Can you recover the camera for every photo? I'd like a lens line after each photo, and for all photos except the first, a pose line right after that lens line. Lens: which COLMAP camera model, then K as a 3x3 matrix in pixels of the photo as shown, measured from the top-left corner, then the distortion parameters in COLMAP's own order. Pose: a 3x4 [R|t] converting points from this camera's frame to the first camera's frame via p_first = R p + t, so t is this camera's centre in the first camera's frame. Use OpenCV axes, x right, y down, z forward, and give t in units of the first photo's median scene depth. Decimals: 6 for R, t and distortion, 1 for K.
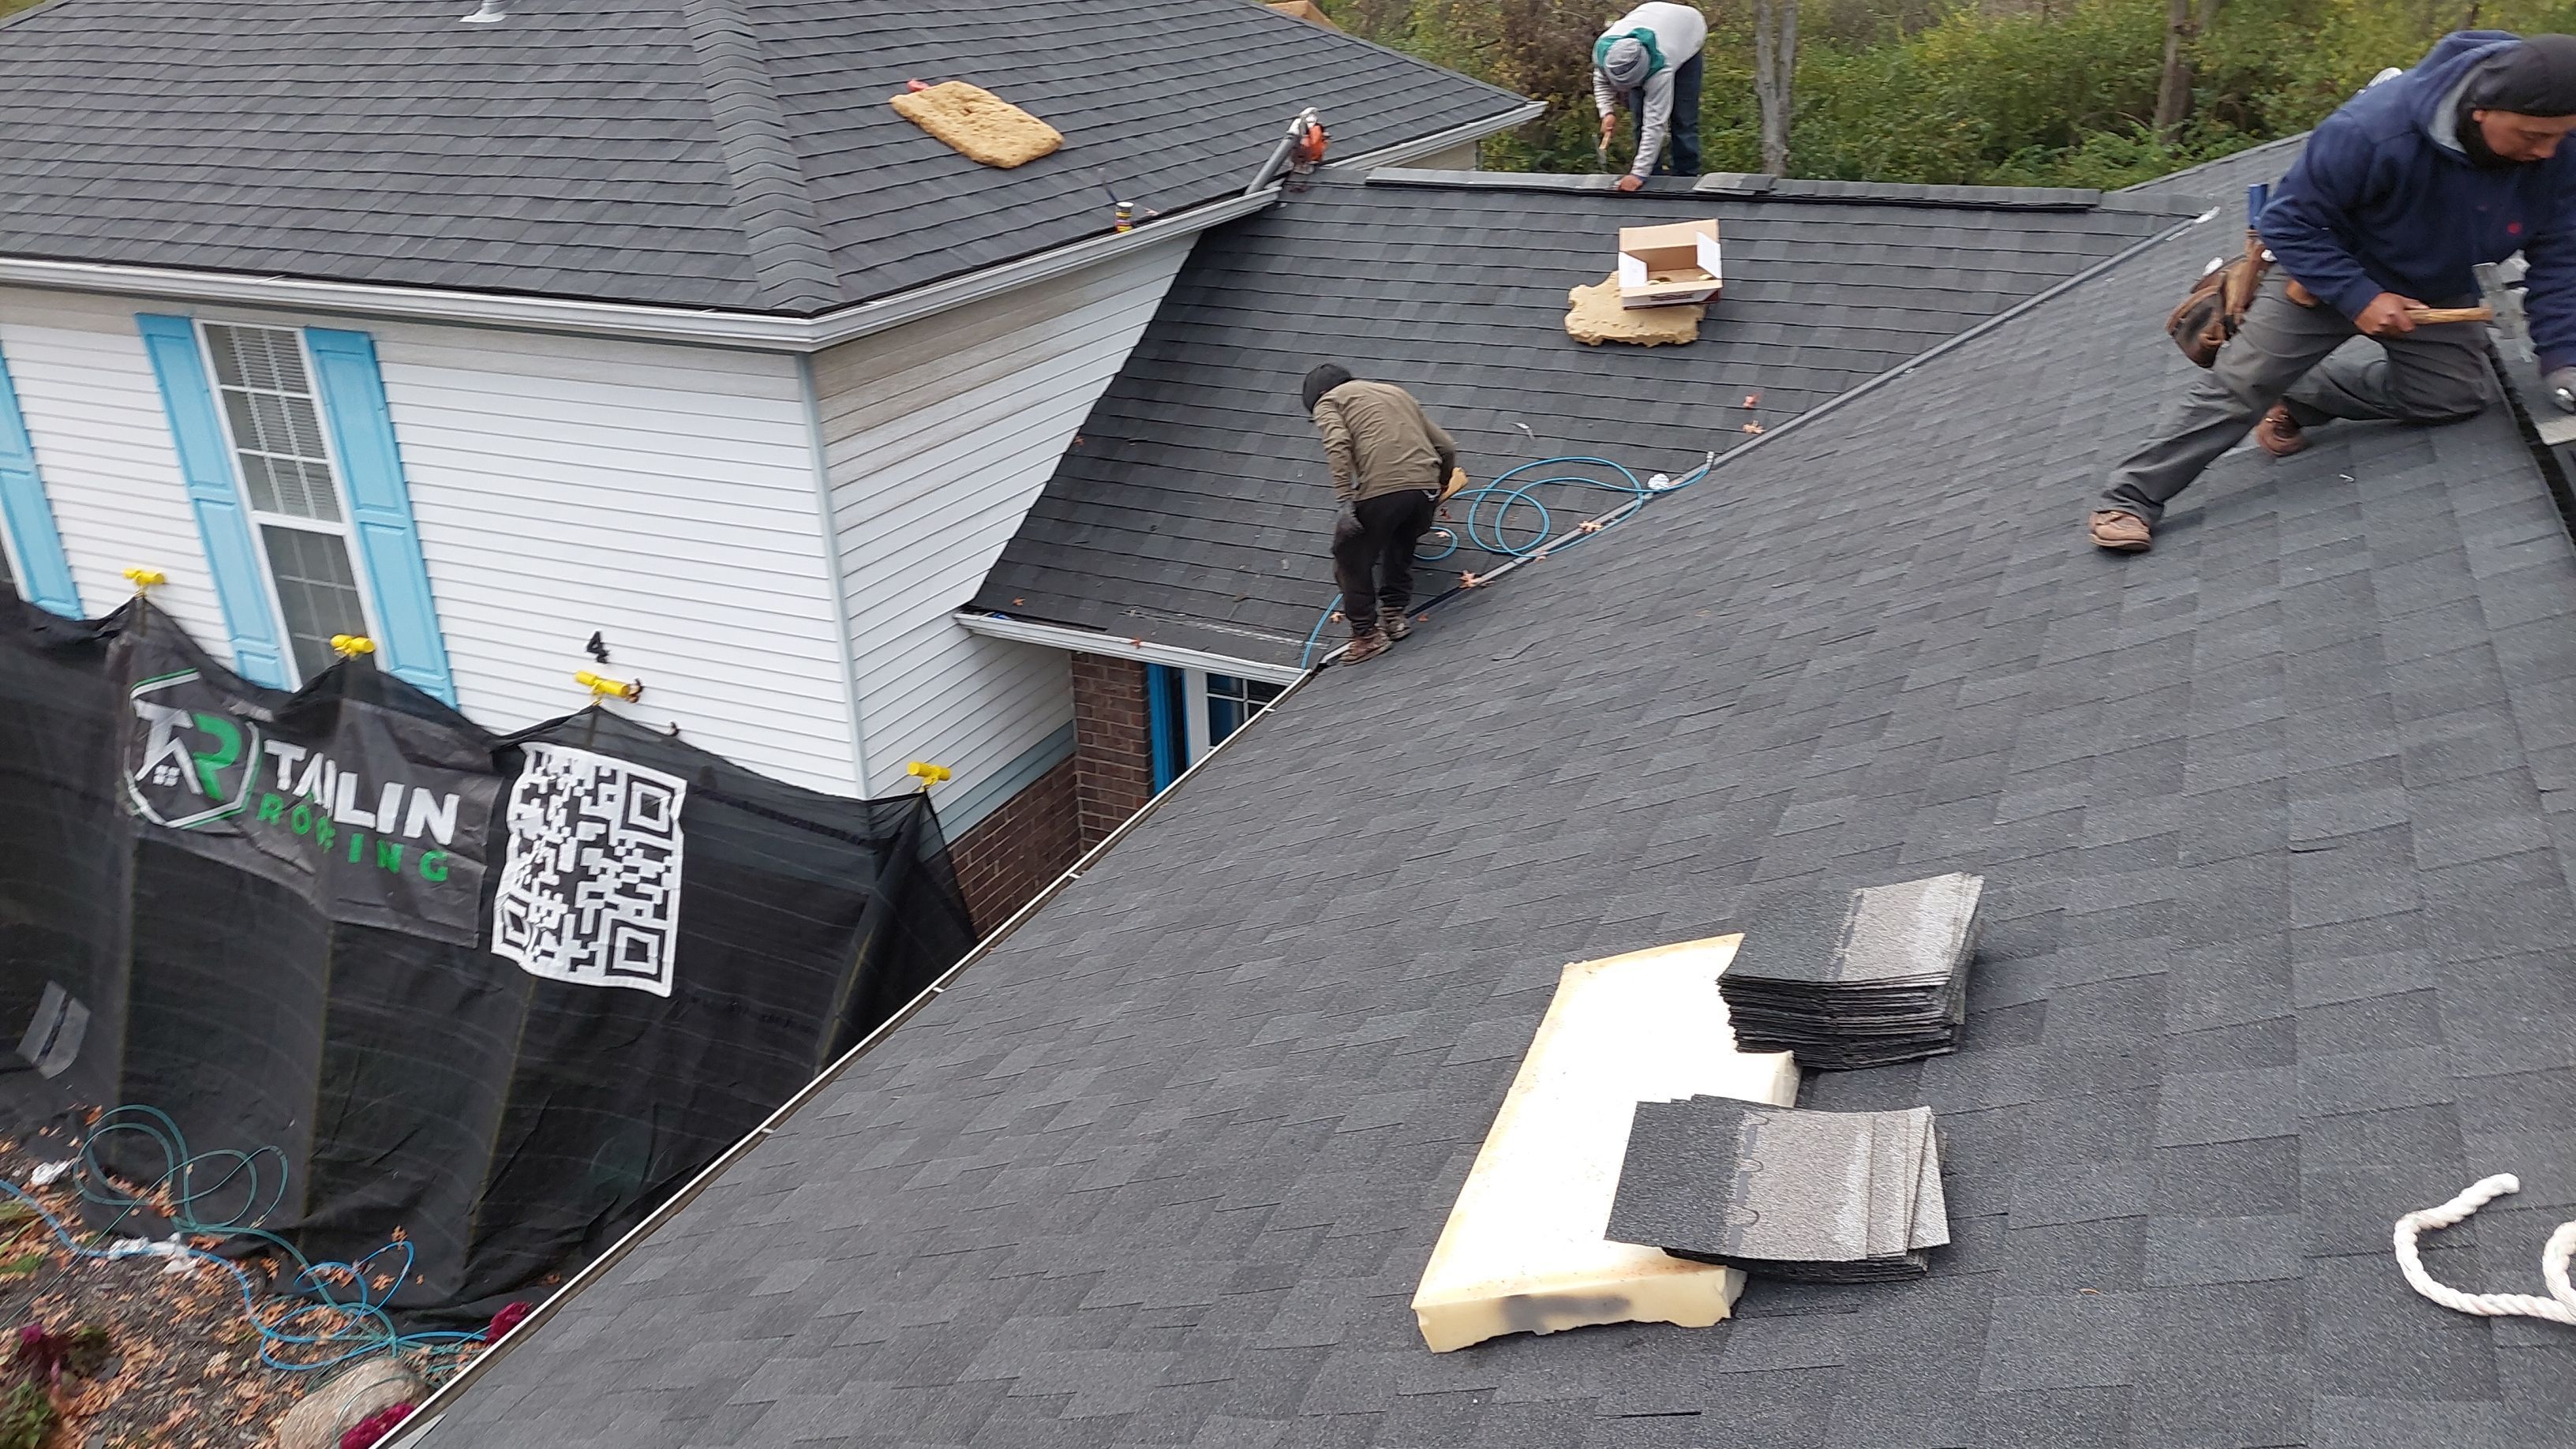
lens RADIAL K [[1794.8, 0, 1288.0], [0, 1794.8, 724.5], [0, 0, 1]] dist [0.074396, -0.089936]
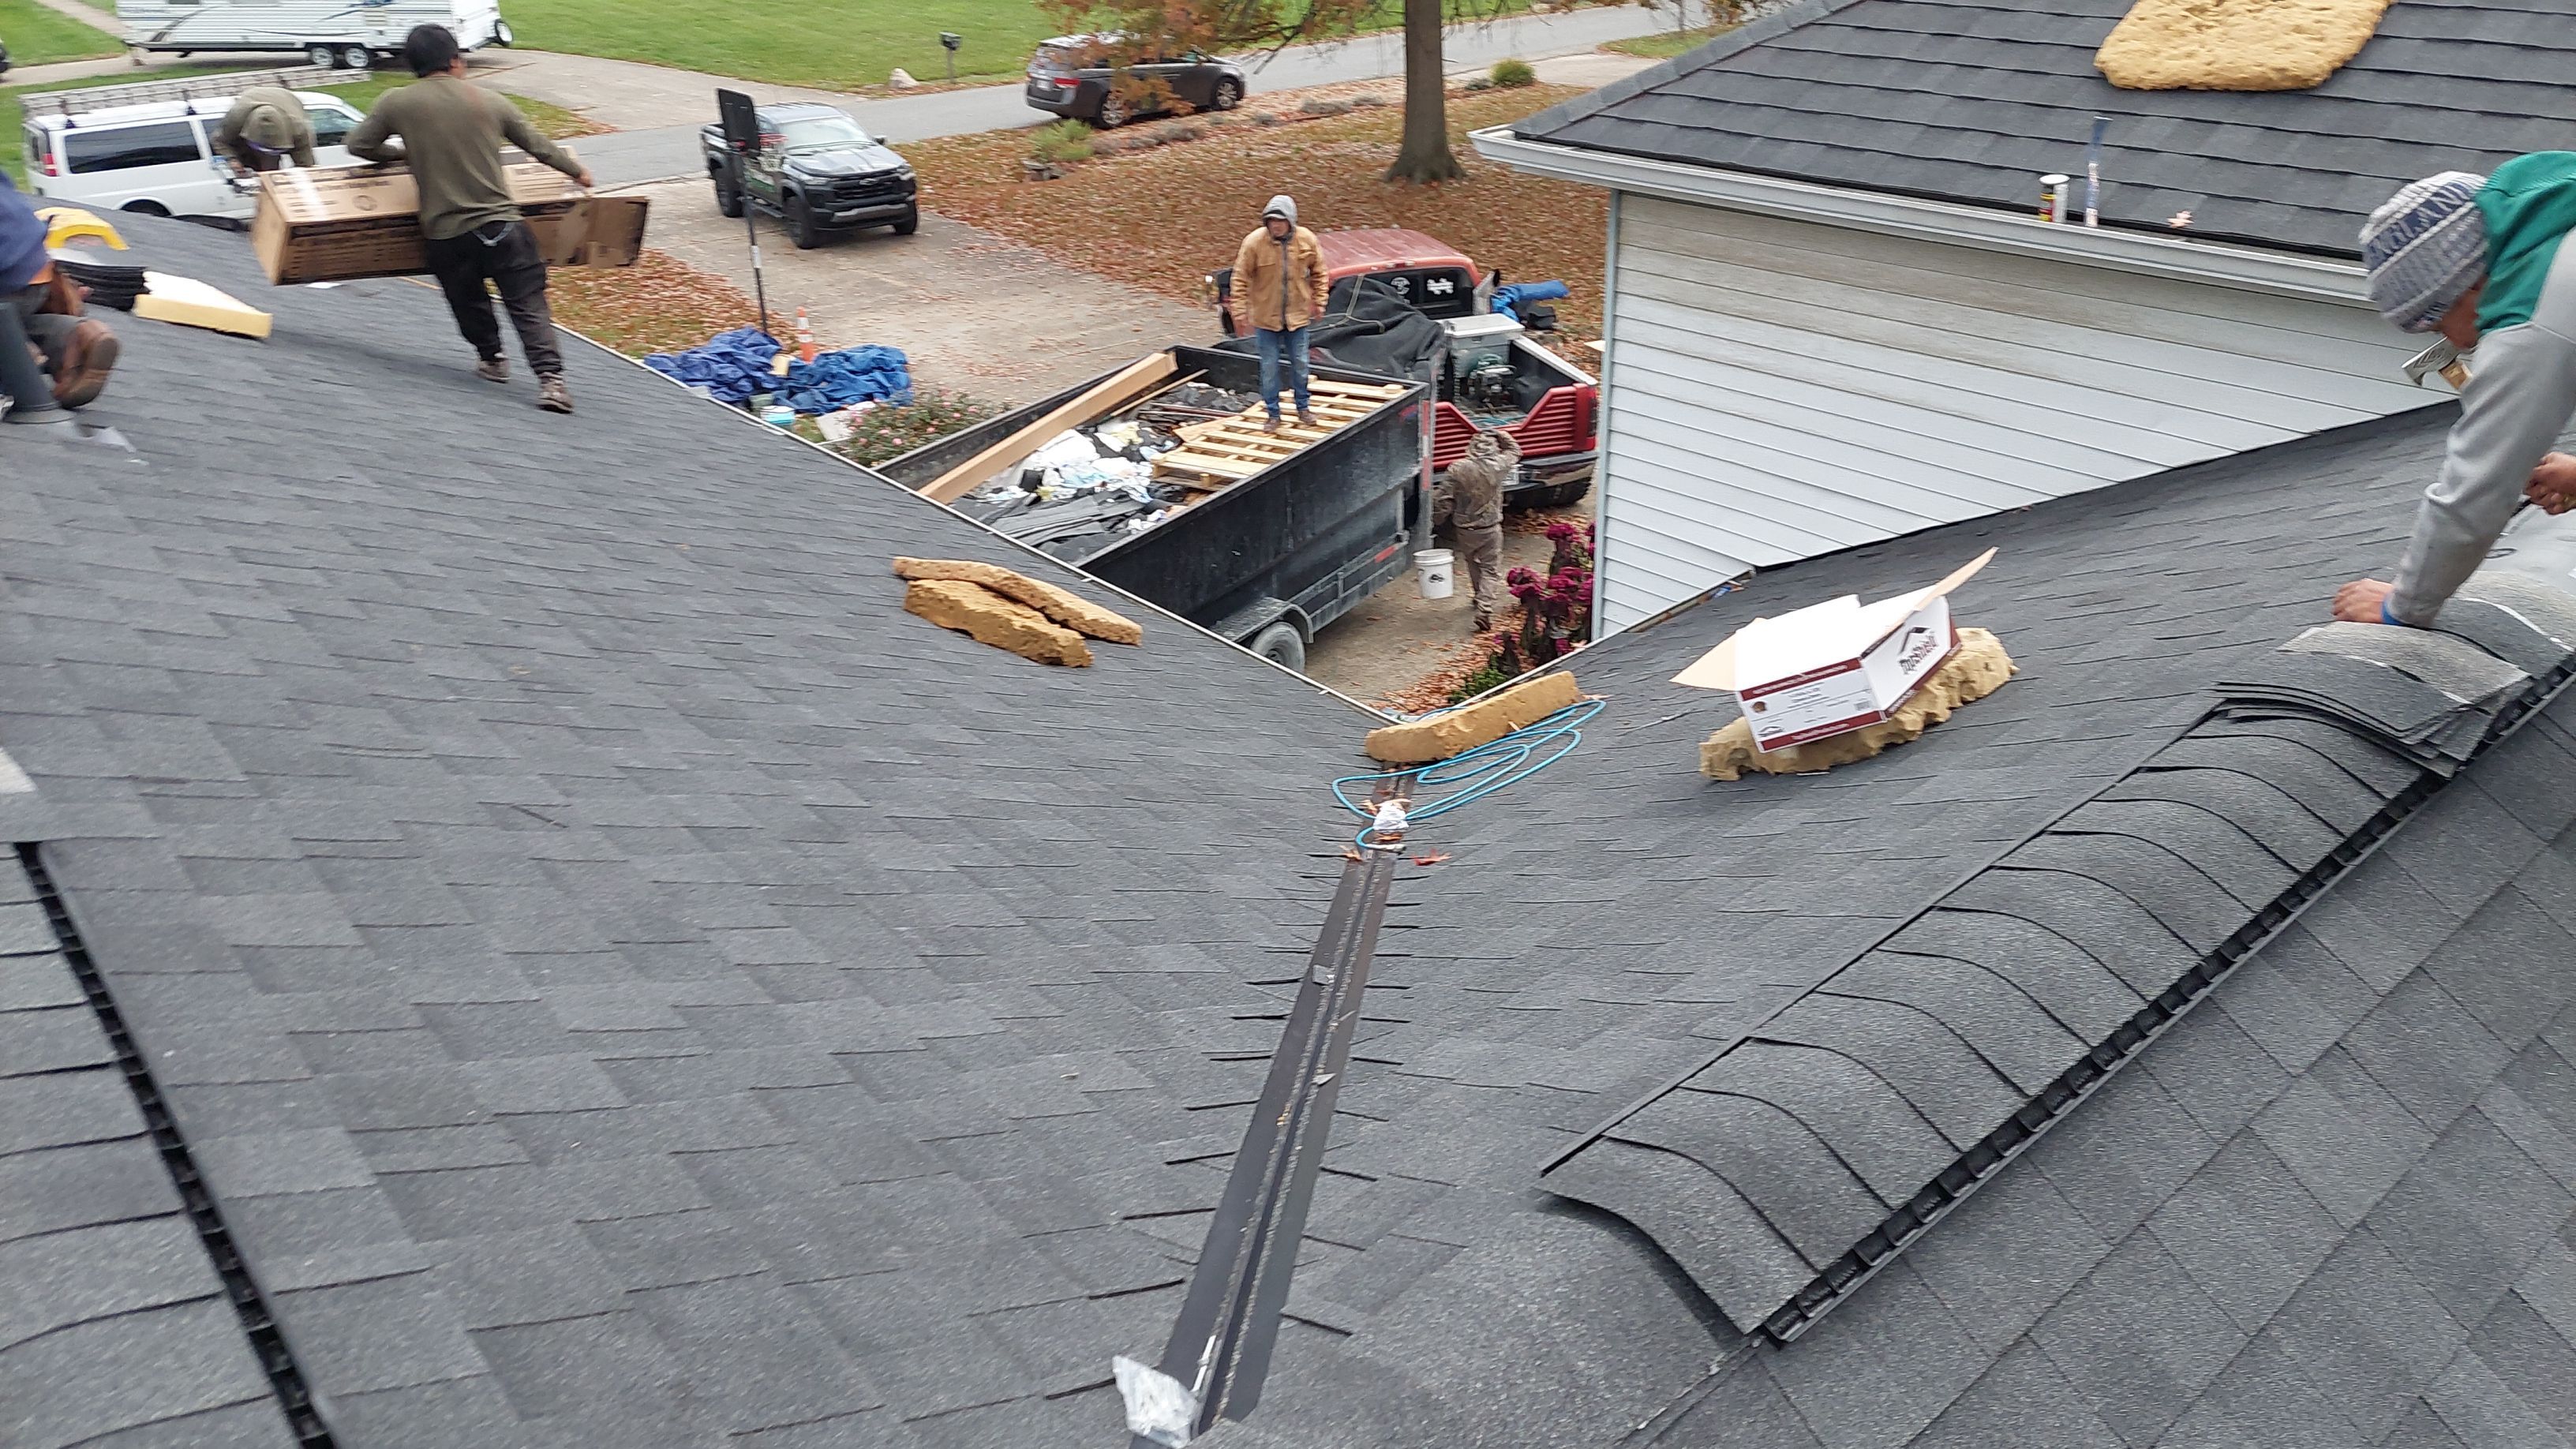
lens RADIAL K [[1794.8, 0, 1288.0], [0, 1794.8, 724.5], [0, 0, 1]] dist [0.074396, -0.089936]
pose [[-0.394025, 0.477442, -0.785362, 0.622061], [-0.314467, 0.732887, 0.603313, -0.468662], [0.863629, 0.484691, -0.138636, 1.004482]]
